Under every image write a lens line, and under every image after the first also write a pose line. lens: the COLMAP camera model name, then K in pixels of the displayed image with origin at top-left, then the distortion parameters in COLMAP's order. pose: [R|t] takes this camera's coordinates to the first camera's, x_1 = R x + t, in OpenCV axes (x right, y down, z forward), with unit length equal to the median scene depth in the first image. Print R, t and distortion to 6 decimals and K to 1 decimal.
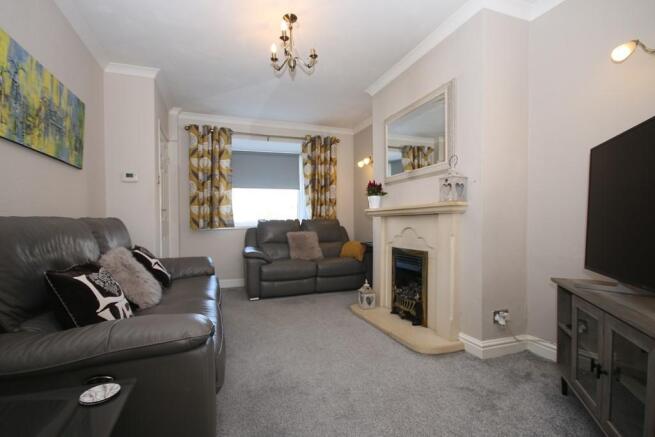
lens RADIAL K [[303.4, 0, 326.0], [0, 303.4, 221.7], [0, 0, 1]] dist [-0.001607, -0.000340]
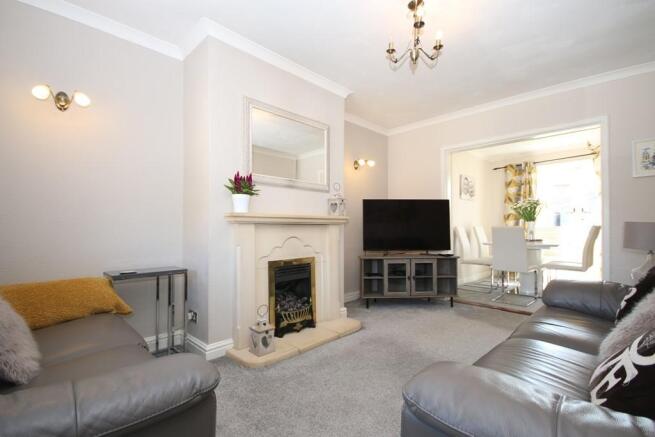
lens RADIAL K [[303.4, 0, 326.9], [0, 303.4, 221.9], [0, 0, 1]] dist [-0.001607, -0.000340]
pose [[-0.431608, 0.021114, 0.901814, -0.682125], [-0.000412, 0.999721, -0.023603, -0.006613], [-0.902061, -0.010559, -0.431479, 1.375294]]
